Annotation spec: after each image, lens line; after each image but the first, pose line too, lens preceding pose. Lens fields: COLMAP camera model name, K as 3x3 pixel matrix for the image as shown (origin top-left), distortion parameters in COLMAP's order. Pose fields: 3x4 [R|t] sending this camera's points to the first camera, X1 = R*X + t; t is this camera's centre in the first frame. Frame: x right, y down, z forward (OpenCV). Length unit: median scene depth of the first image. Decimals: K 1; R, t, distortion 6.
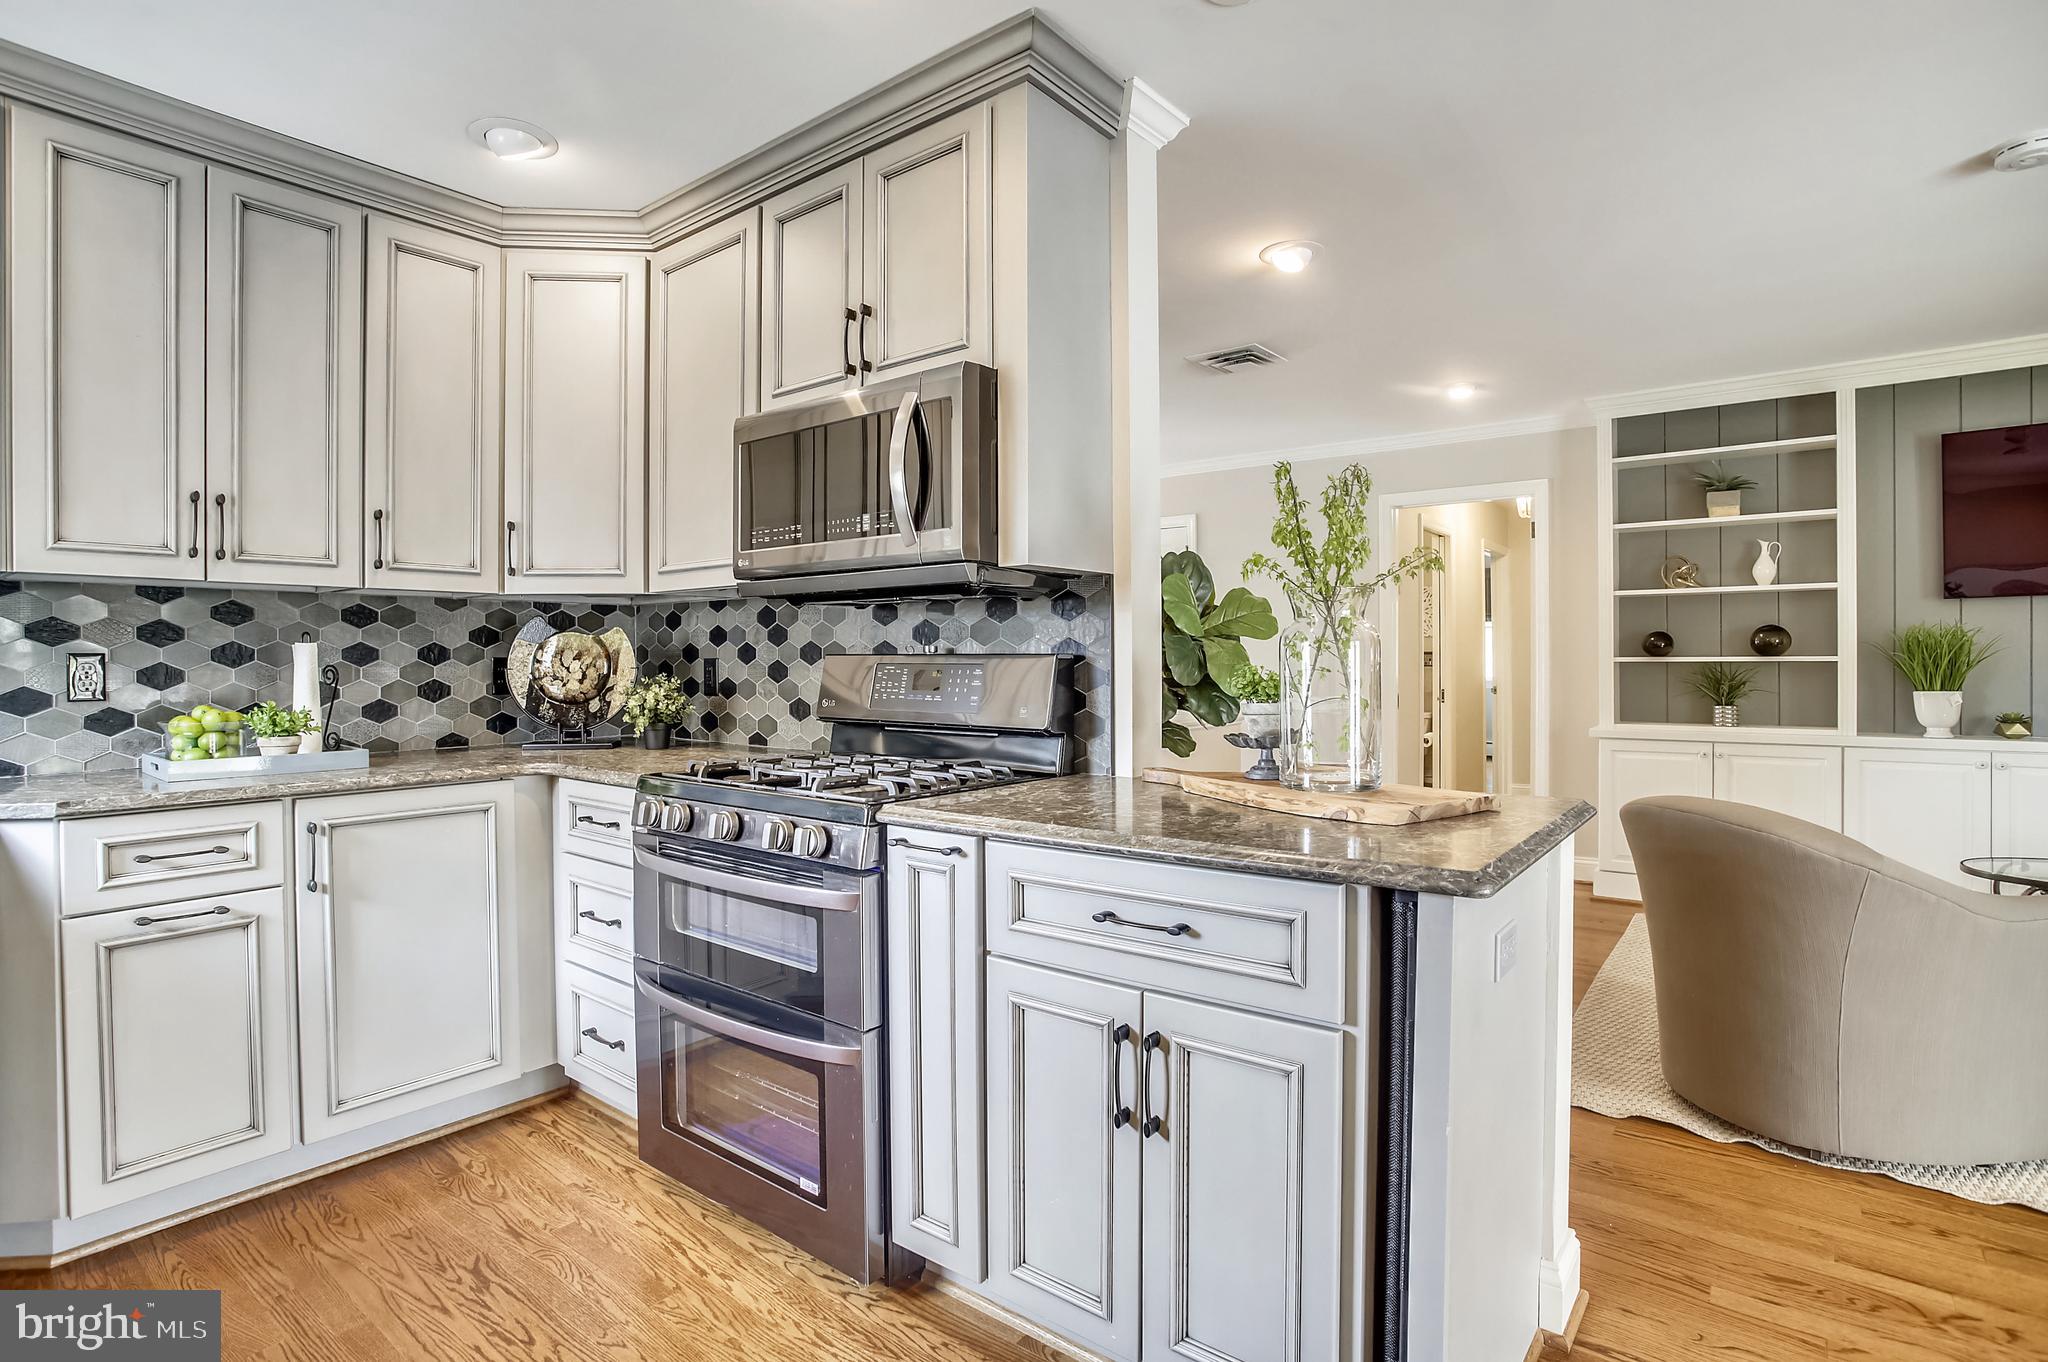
lens RADIAL K [[1009.7, 0, 1009.1], [0, 1009.7, 662.3], [0, 0, 1]] dist [-0.072744, 0.032377]
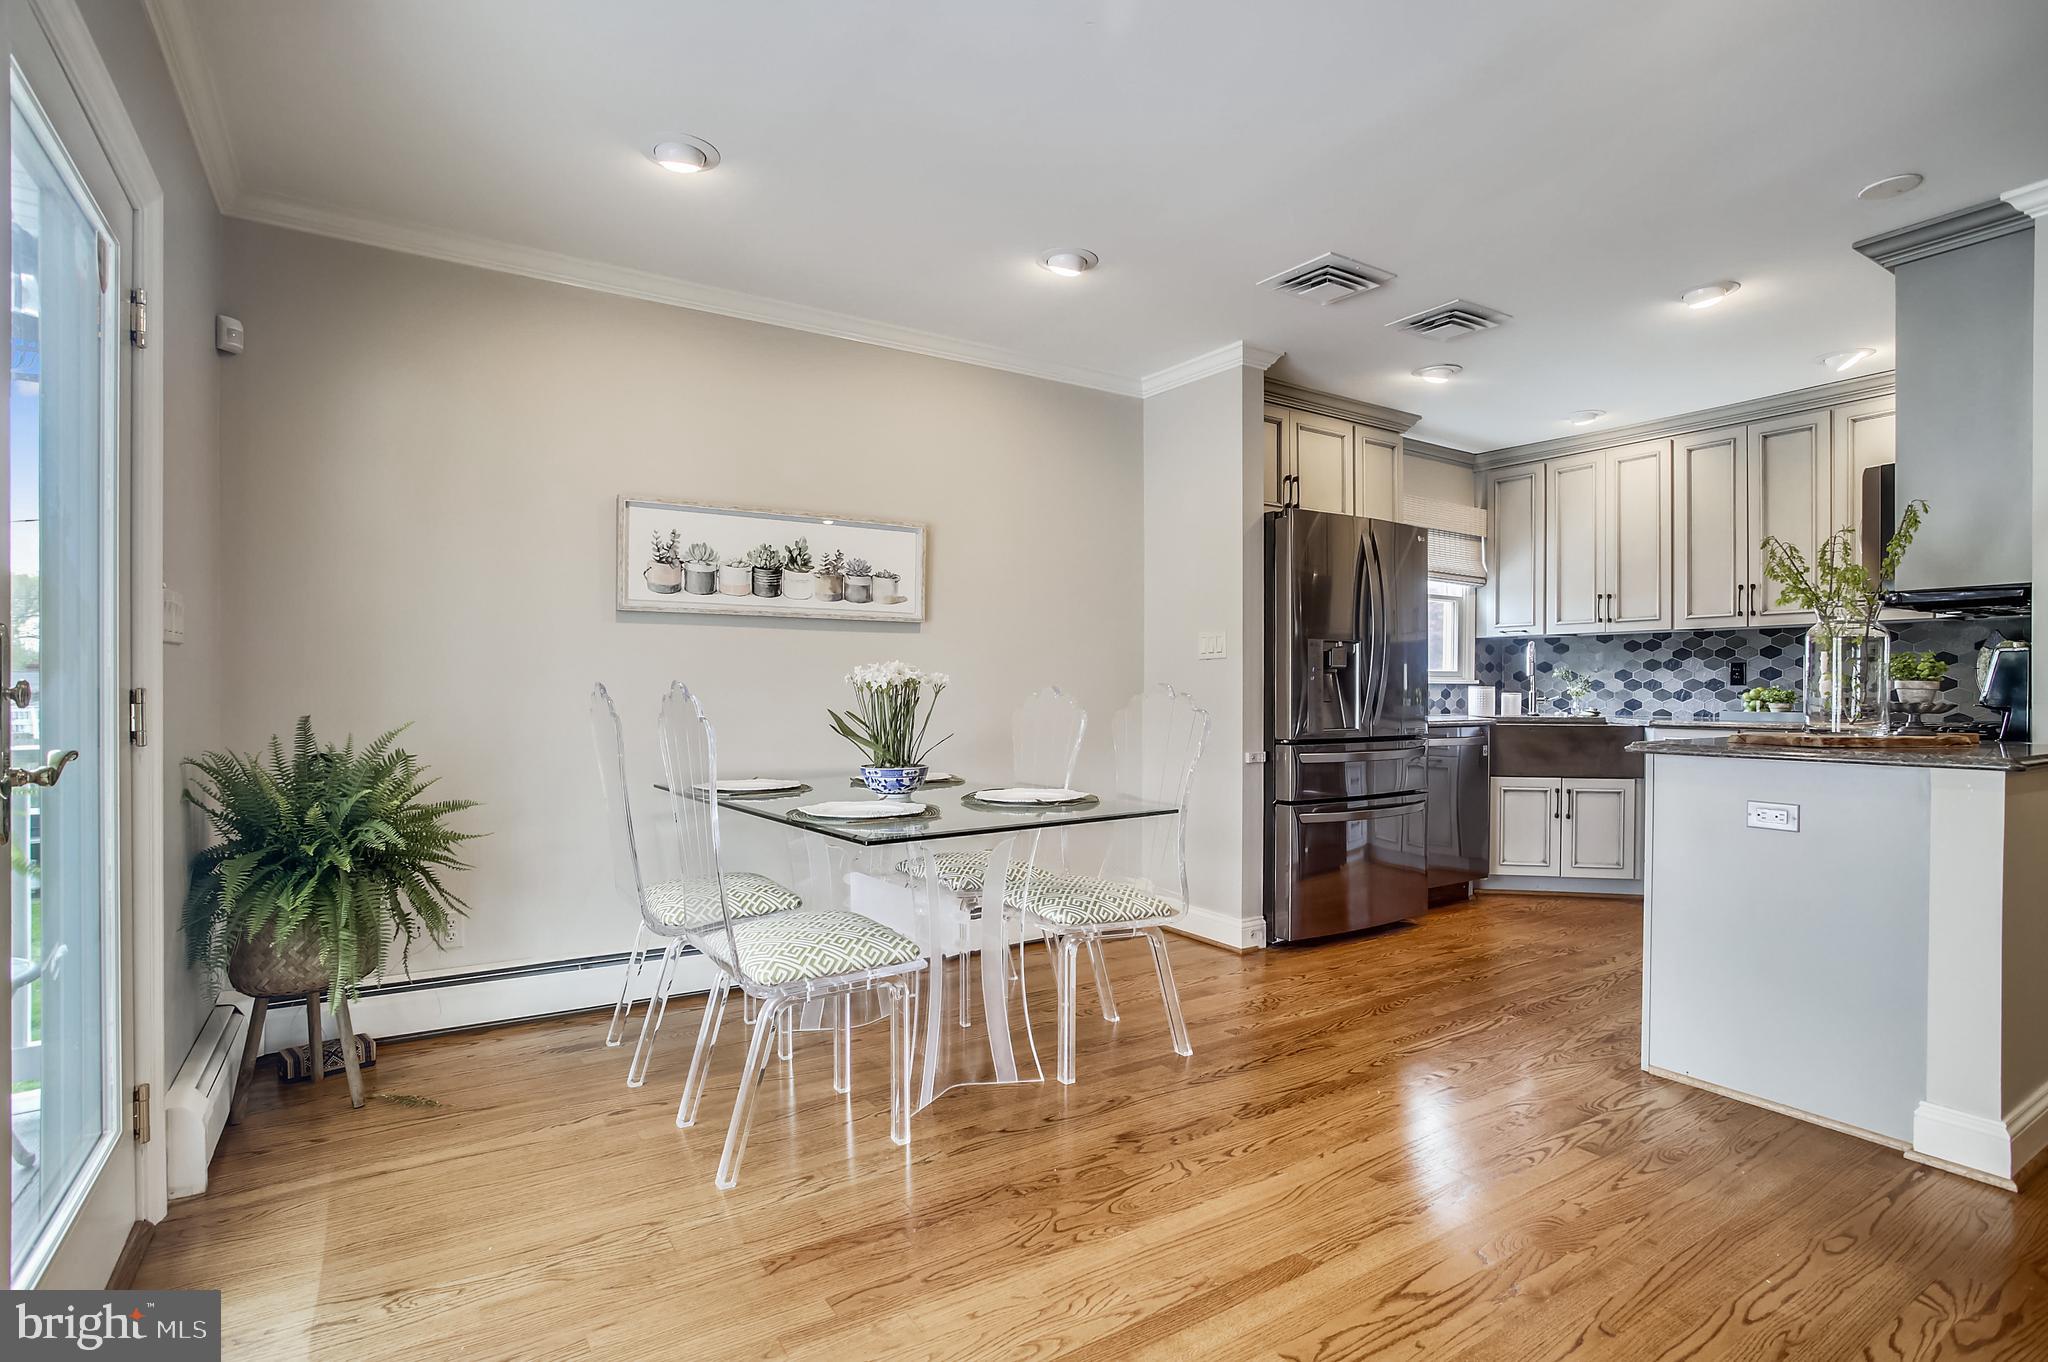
lens RADIAL K [[1002.1, 0, 1014.1], [0, 1002.1, 694.1], [0, 0, 1]] dist [-0.060882, 0.040321]
pose [[-0.319956, 0.009339, -0.947386, 1.320700], [-0.001327, 0.999946, 0.010306, 0.032661], [0.947431, 0.004554, -0.319927, 0.150281]]
